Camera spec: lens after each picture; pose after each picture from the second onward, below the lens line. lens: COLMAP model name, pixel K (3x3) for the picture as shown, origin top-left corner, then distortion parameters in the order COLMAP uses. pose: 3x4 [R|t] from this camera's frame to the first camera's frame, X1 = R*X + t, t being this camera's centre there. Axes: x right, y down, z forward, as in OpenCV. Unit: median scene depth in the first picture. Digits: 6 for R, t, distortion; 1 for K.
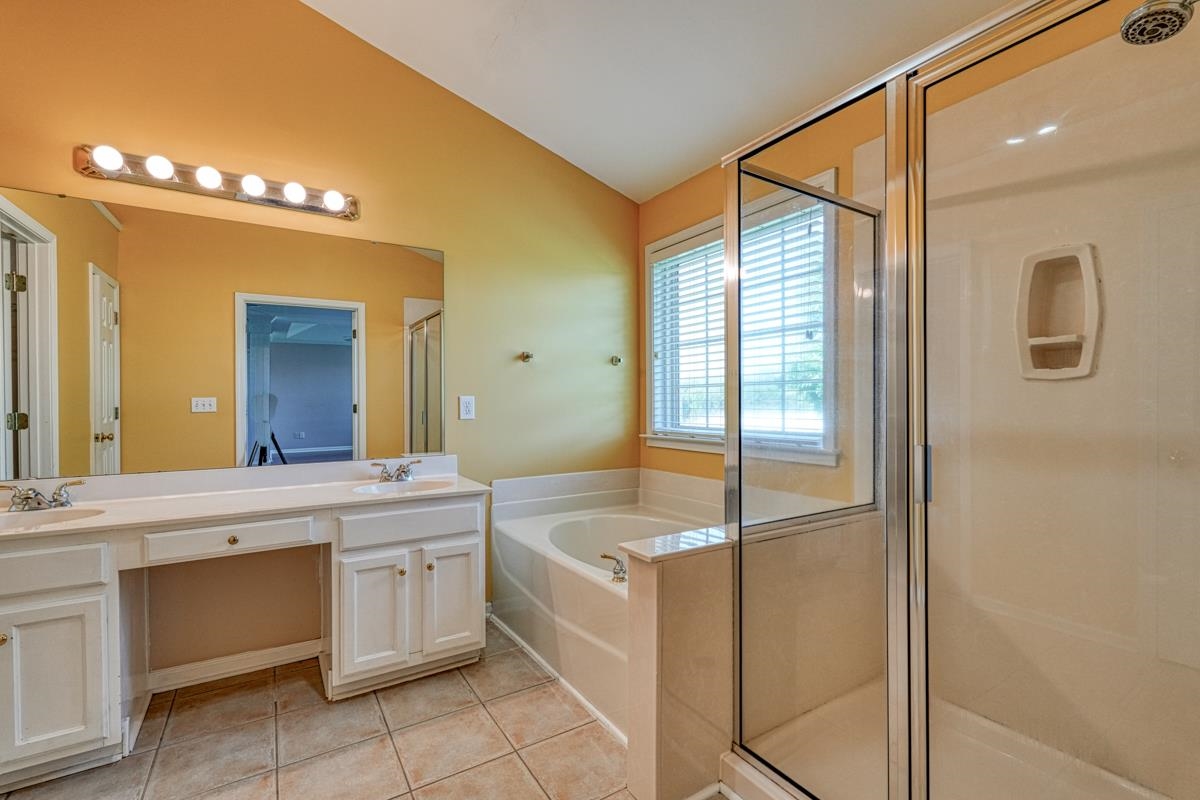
lens RADIAL K [[528.4, 0, 596.0], [0, 528.4, 407.6], [0, 0, 1]] dist [0.001658, 0.001089]
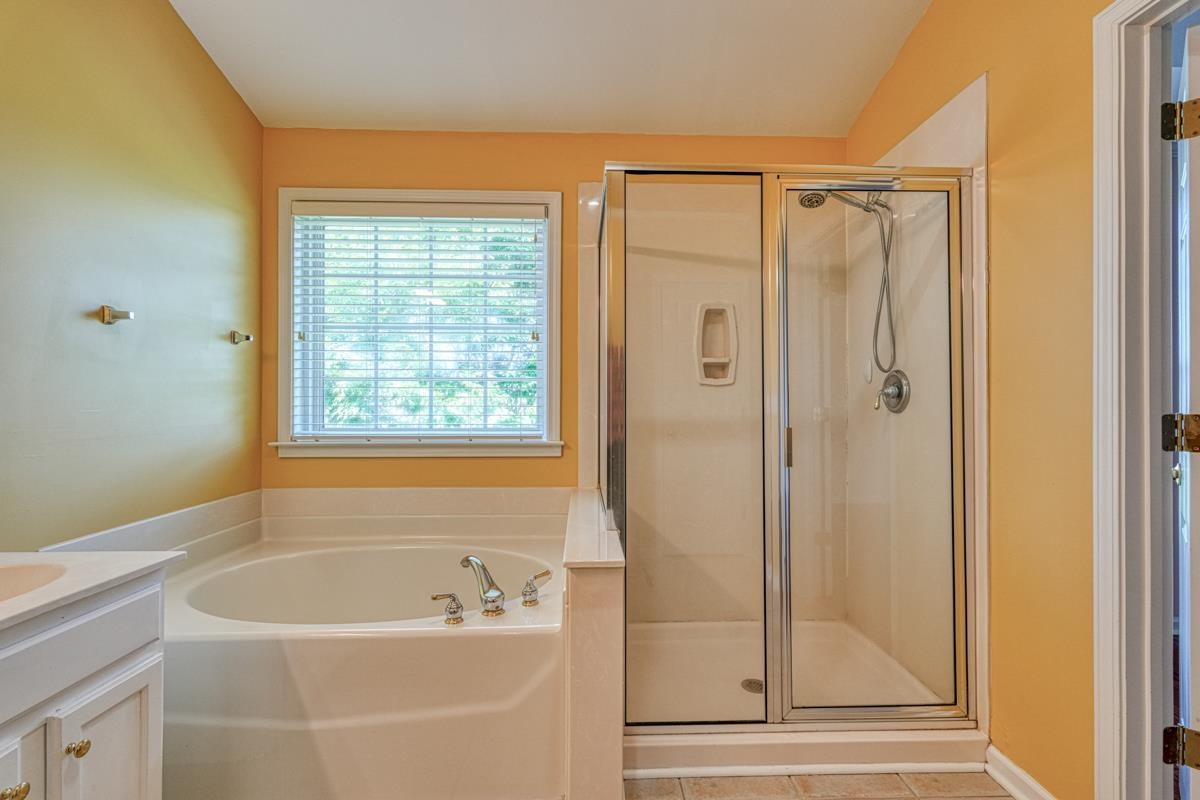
lens RADIAL K [[528.4, 0, 598.0], [0, 528.4, 394.7], [0, 0, 1]] dist [0.001658, 0.001089]
pose [[0.502145, 0.015346, 0.864647, -0.356715], [0.005810, 0.999760, -0.021118, 0.003318], [-0.864764, 0.015628, 0.501936, 0.271202]]
